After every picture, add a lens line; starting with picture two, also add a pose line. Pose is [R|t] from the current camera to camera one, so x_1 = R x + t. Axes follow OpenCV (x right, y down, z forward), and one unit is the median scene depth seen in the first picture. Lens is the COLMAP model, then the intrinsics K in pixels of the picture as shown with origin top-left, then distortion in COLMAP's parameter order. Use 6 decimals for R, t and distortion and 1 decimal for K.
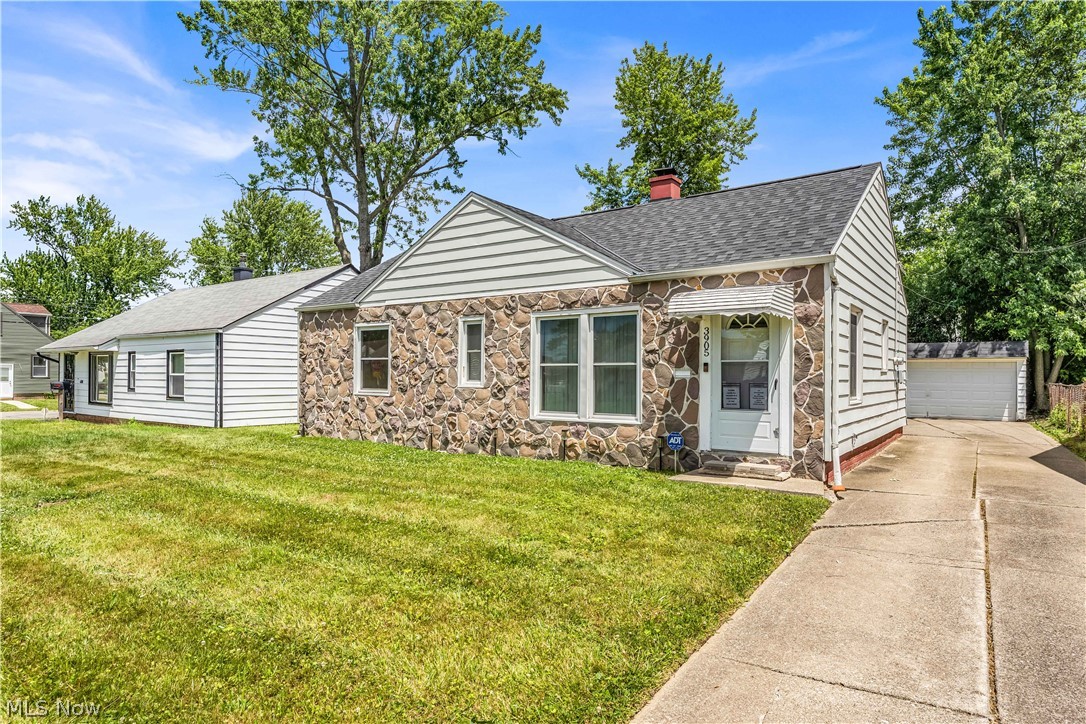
lens RADIAL K [[649.1, 0, 543.0], [0, 649.1, 362.0], [0, 0, 1]] dist [-0.000406, -0.000013]
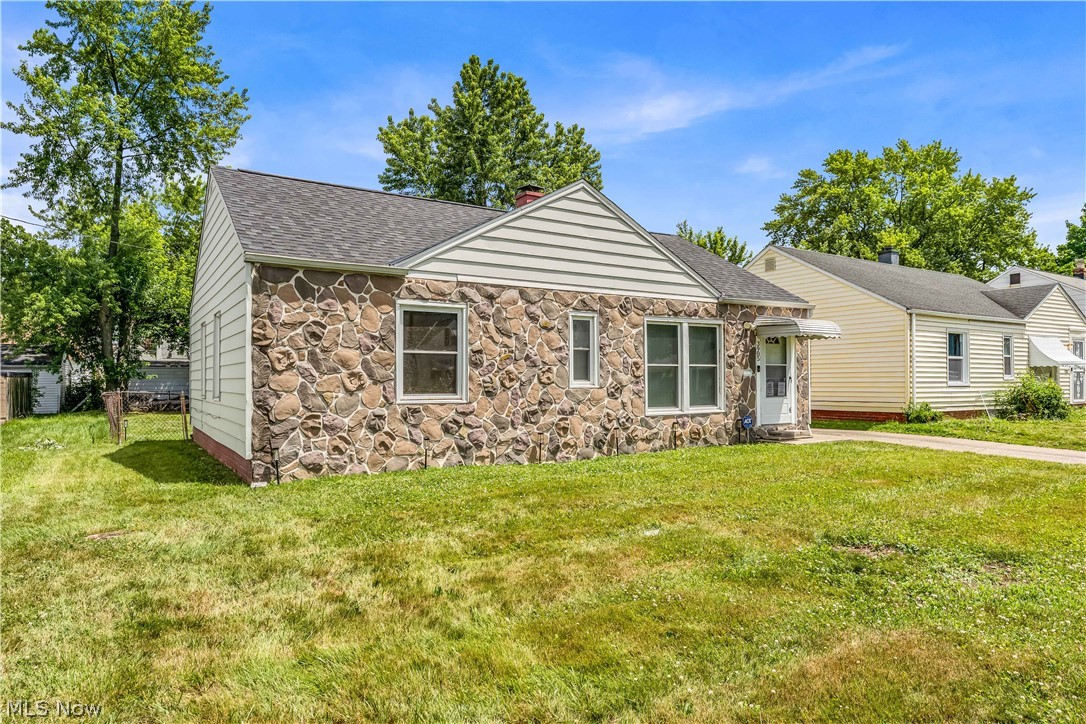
lens RADIAL K [[657.2, 0, 543.0], [0, 657.2, 362.0], [0, 0, 1]] dist [0.000721, 0.000013]
pose [[0.379512, 0.018916, 0.924993, -1.029064], [-0.014853, 0.999787, -0.014352, 0.017067], [-0.925067, -0.008292, 0.379712, 0.709943]]
